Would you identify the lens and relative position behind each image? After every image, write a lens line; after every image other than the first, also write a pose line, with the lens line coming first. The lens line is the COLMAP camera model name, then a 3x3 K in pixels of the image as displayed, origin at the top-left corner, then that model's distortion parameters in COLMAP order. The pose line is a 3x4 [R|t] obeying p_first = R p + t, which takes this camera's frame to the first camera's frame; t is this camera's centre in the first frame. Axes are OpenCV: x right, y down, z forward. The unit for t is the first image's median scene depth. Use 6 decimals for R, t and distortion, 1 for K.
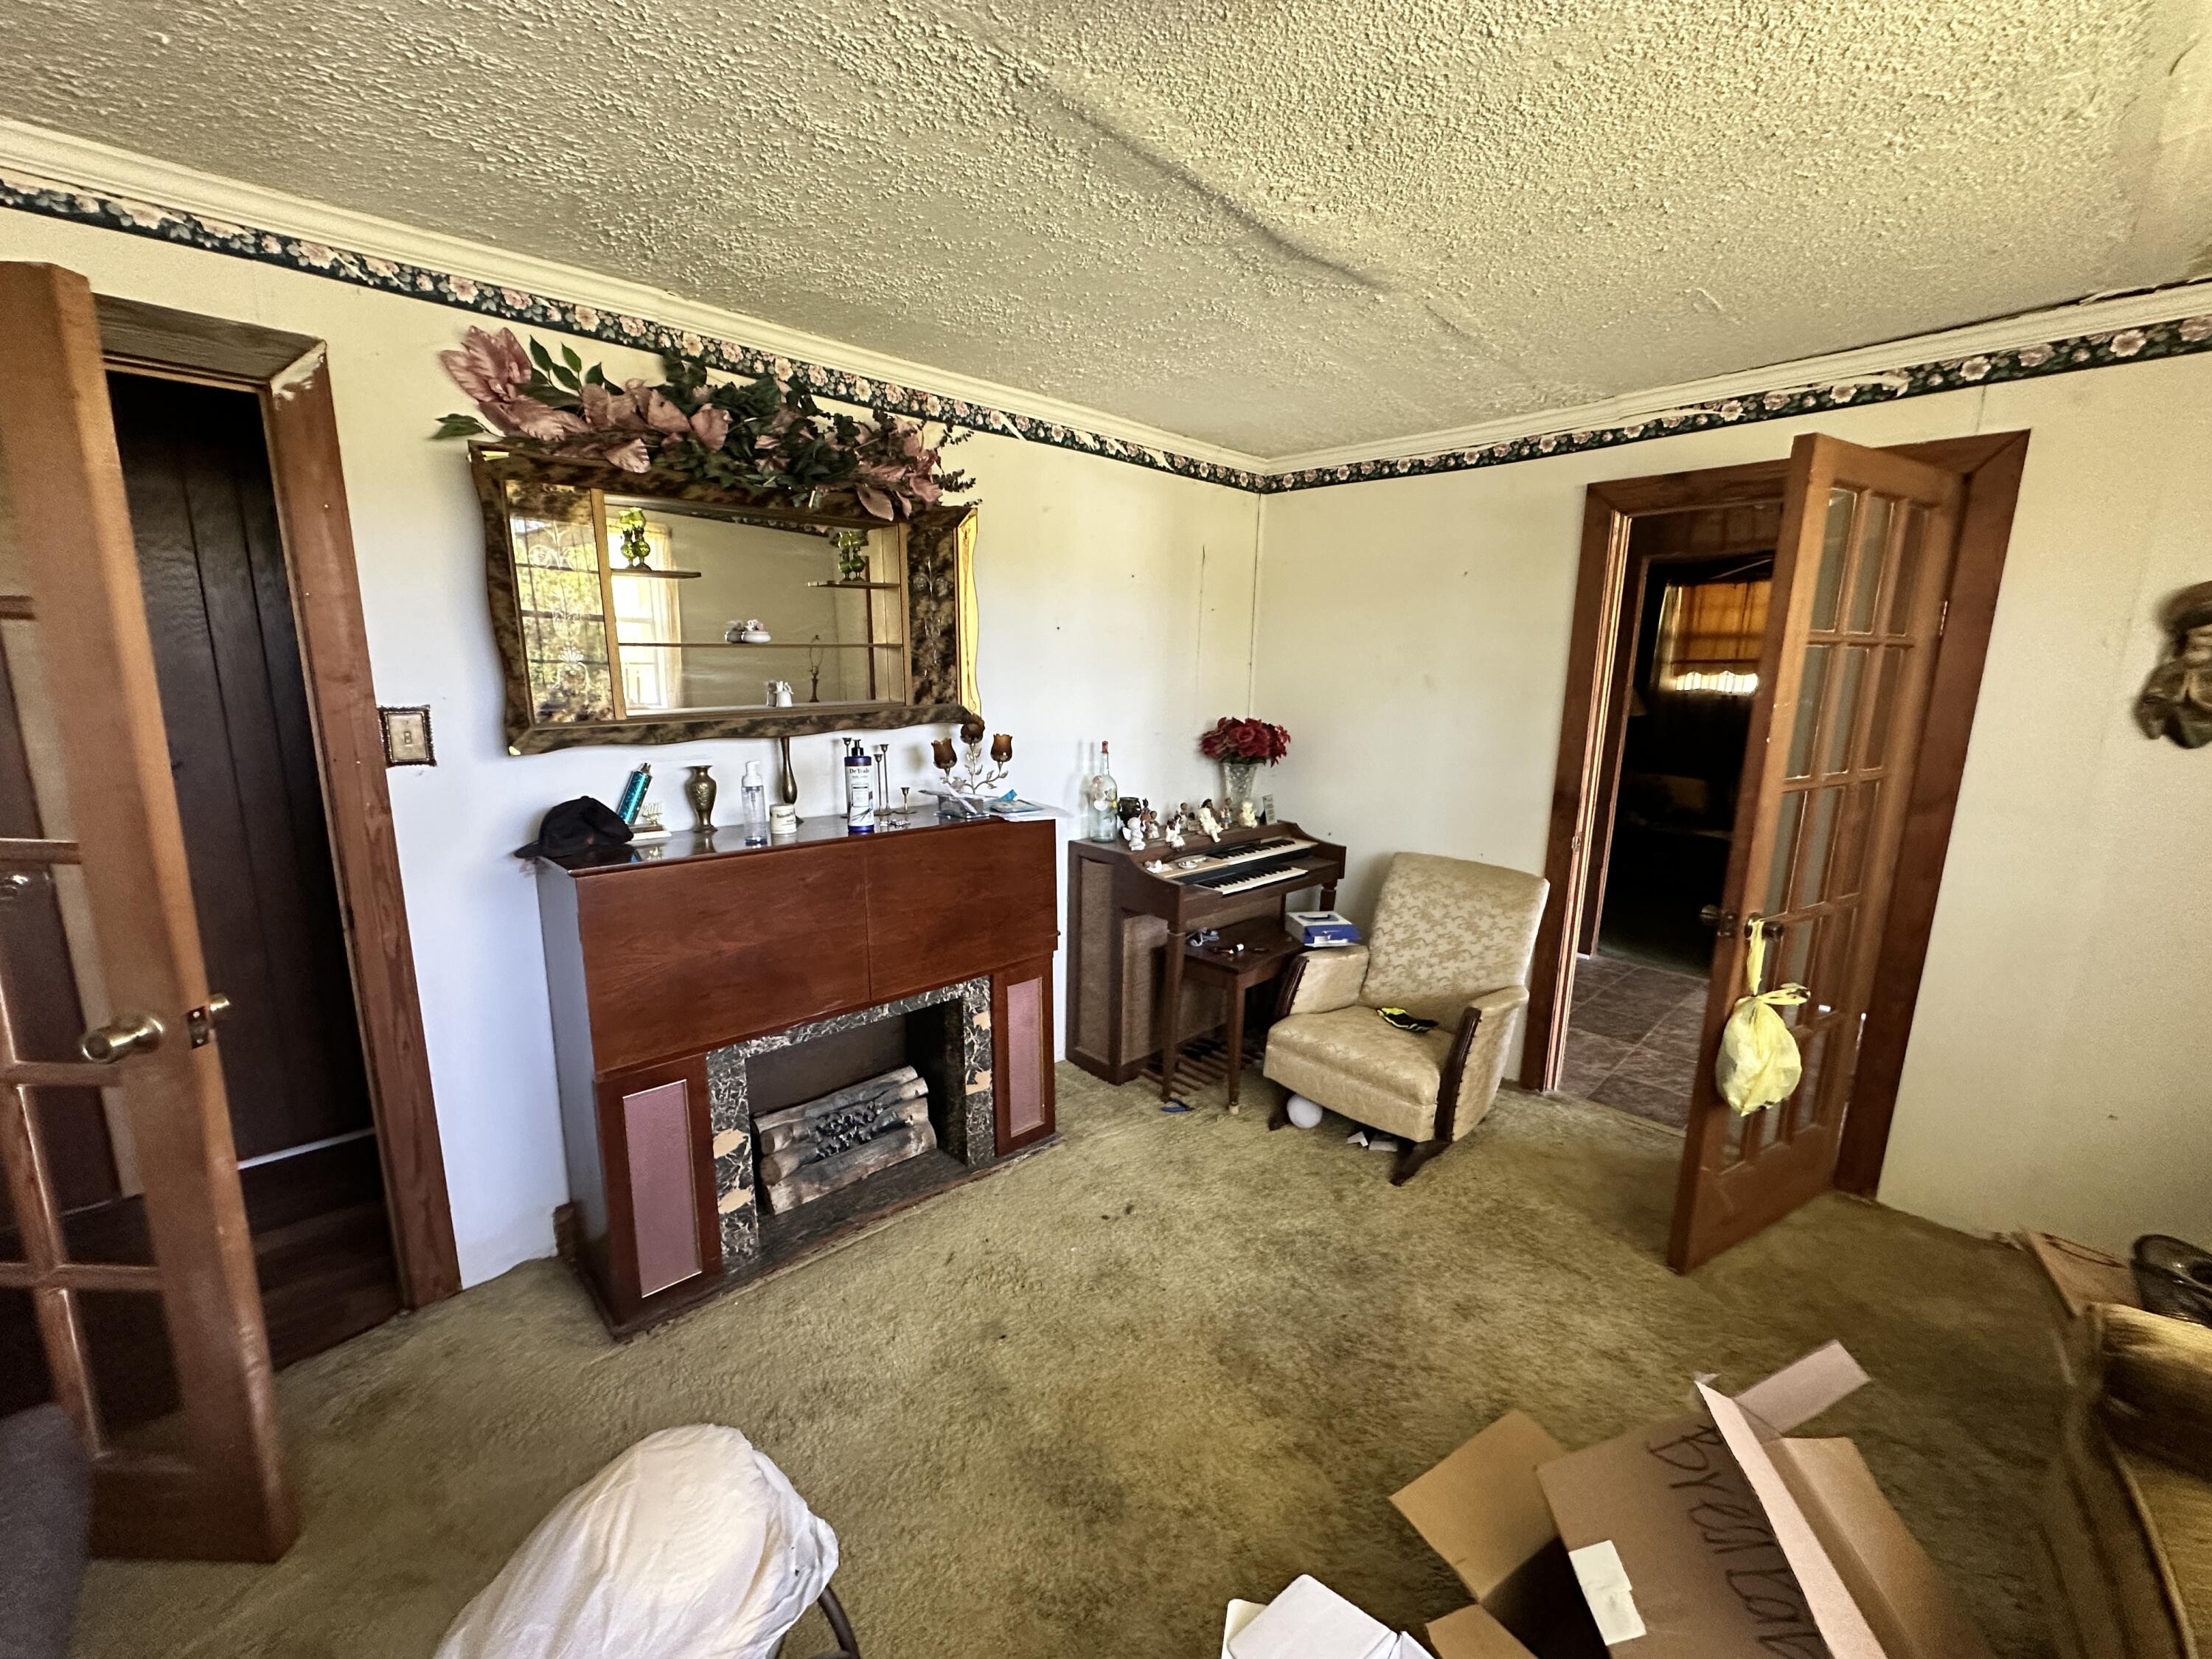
lens RADIAL K [[881.8, 0, 1104.1], [0, 881.8, 831.3], [0, 0, 1]] dist [-0.002593, 0.000369]
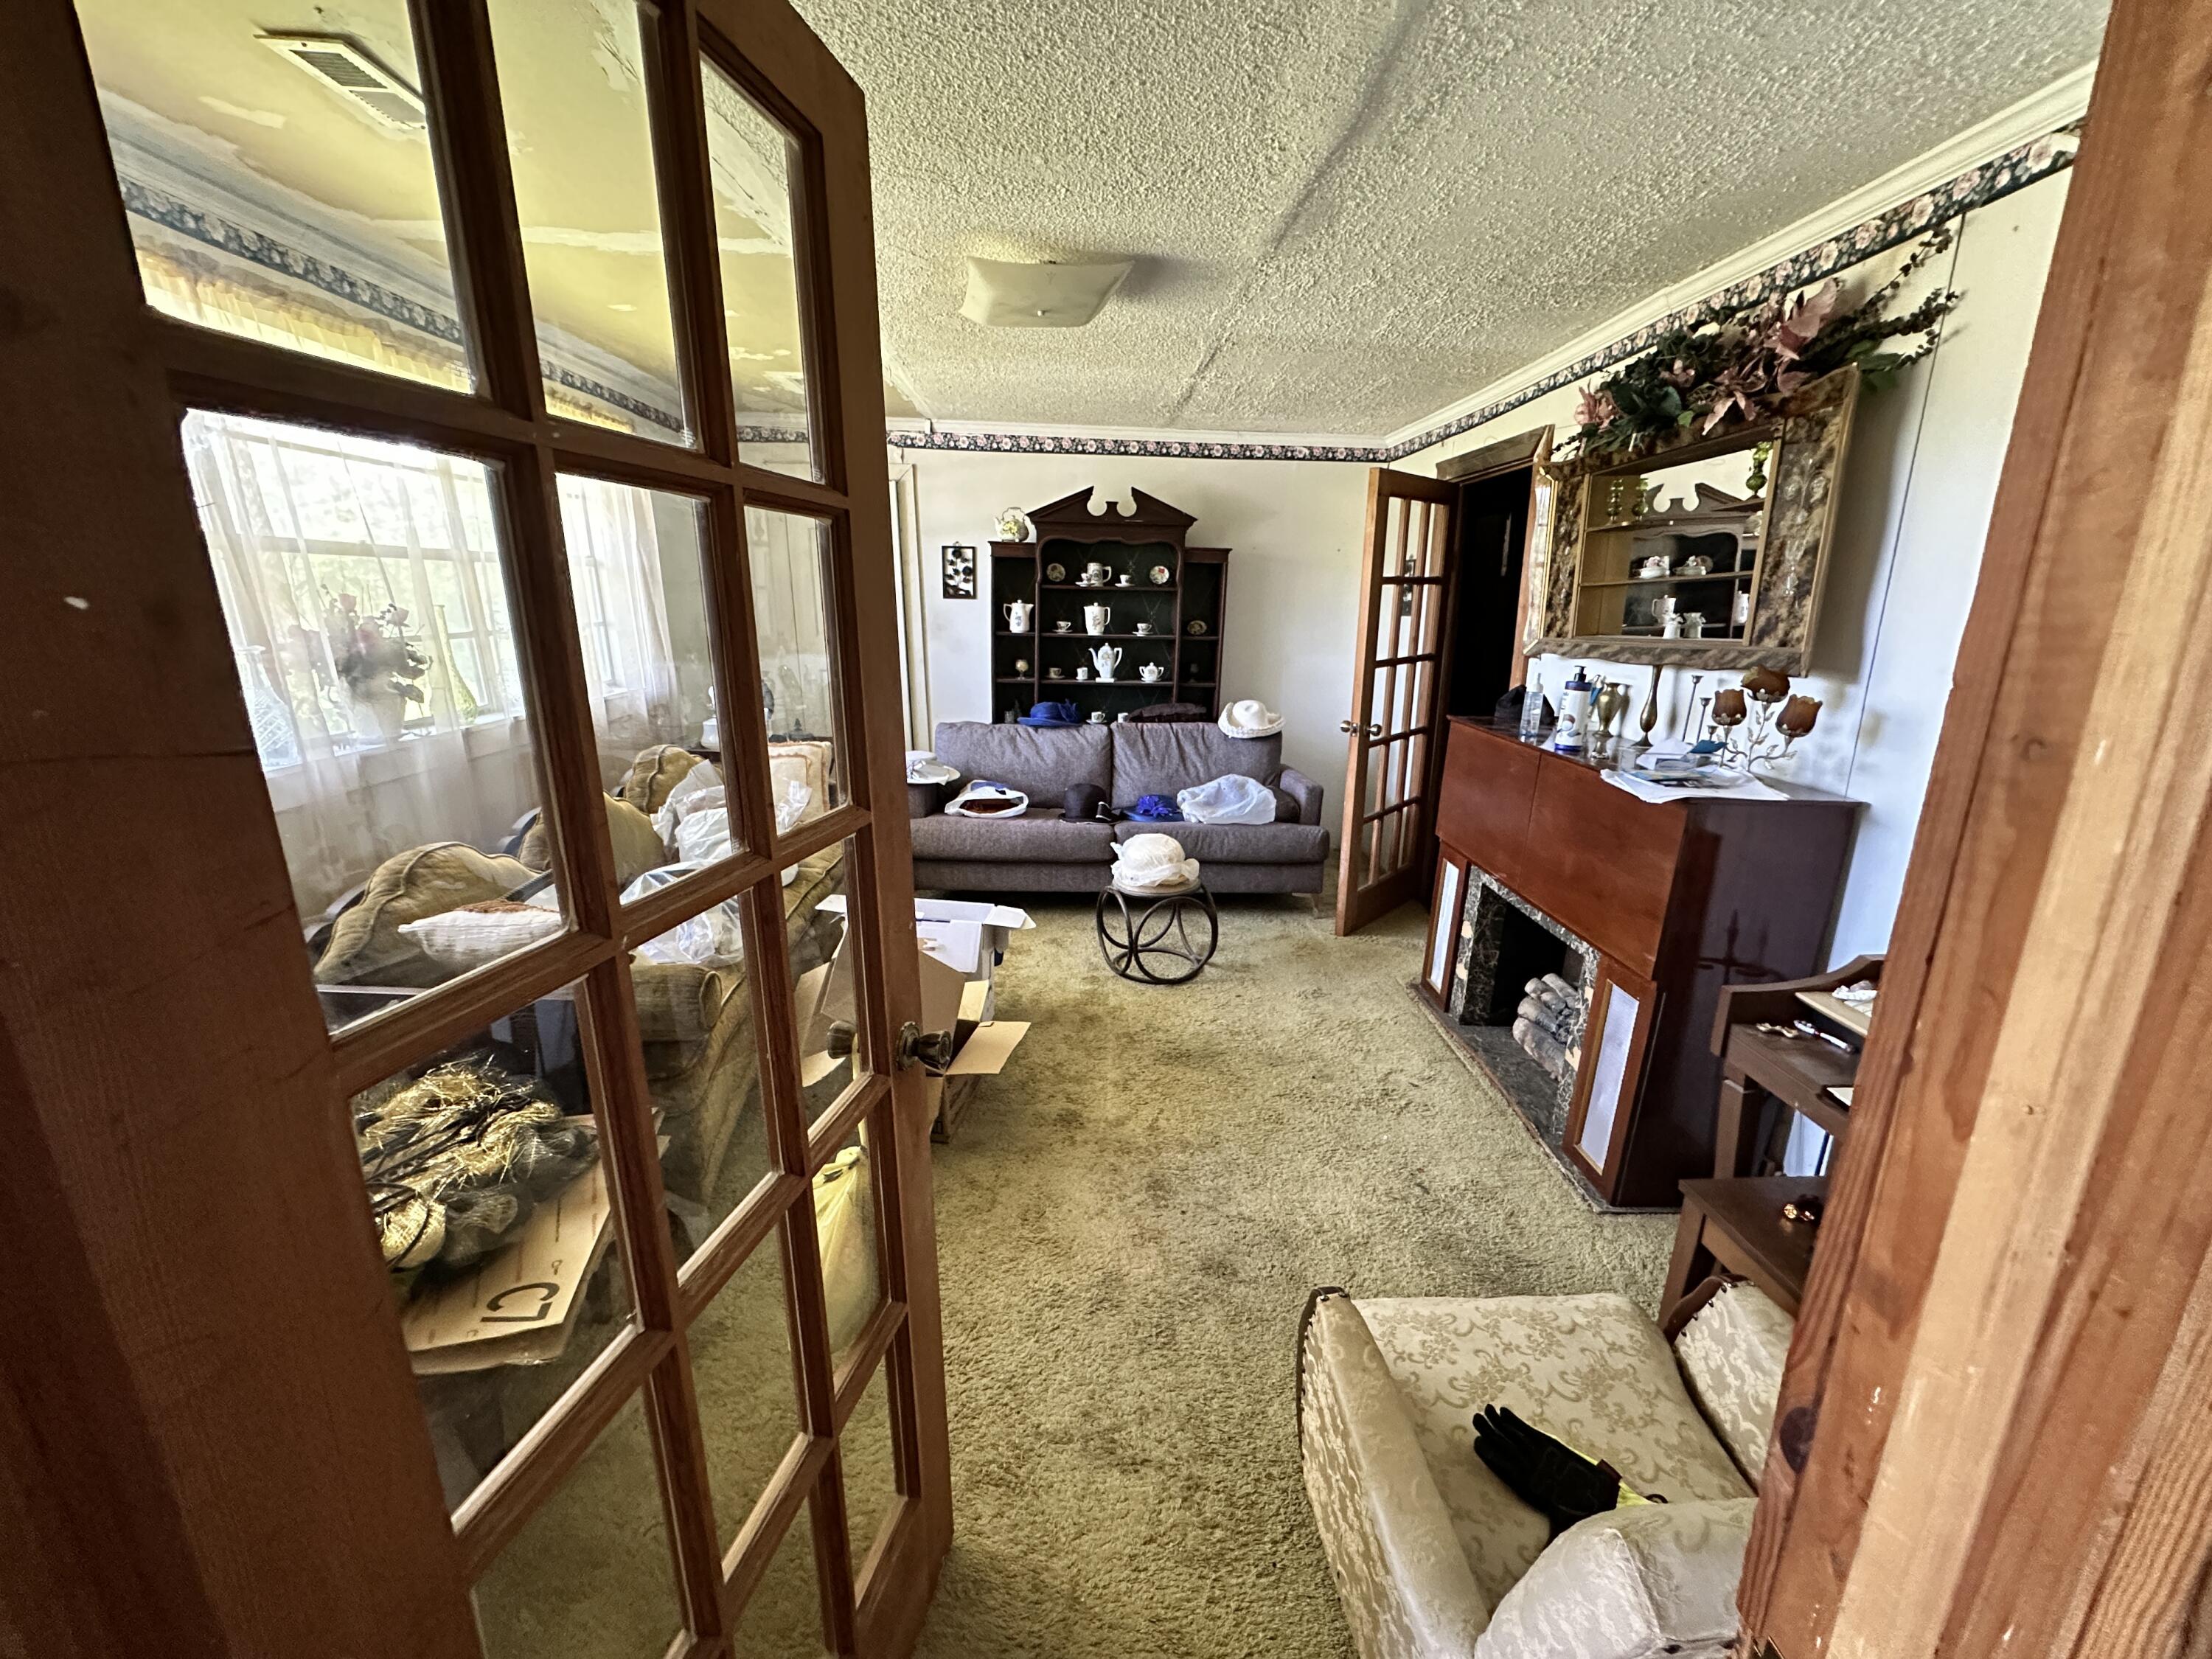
lens RADIAL K [[881.8, 0, 1104.1], [0, 881.8, 831.3], [0, 0, 1]] dist [-0.002593, 0.000369]
pose [[-0.662901, 0.175530, -0.727840, 0.819802], [-0.149047, 0.921734, 0.358039, -0.190381], [0.733722, 0.345826, -0.584856, 1.111470]]
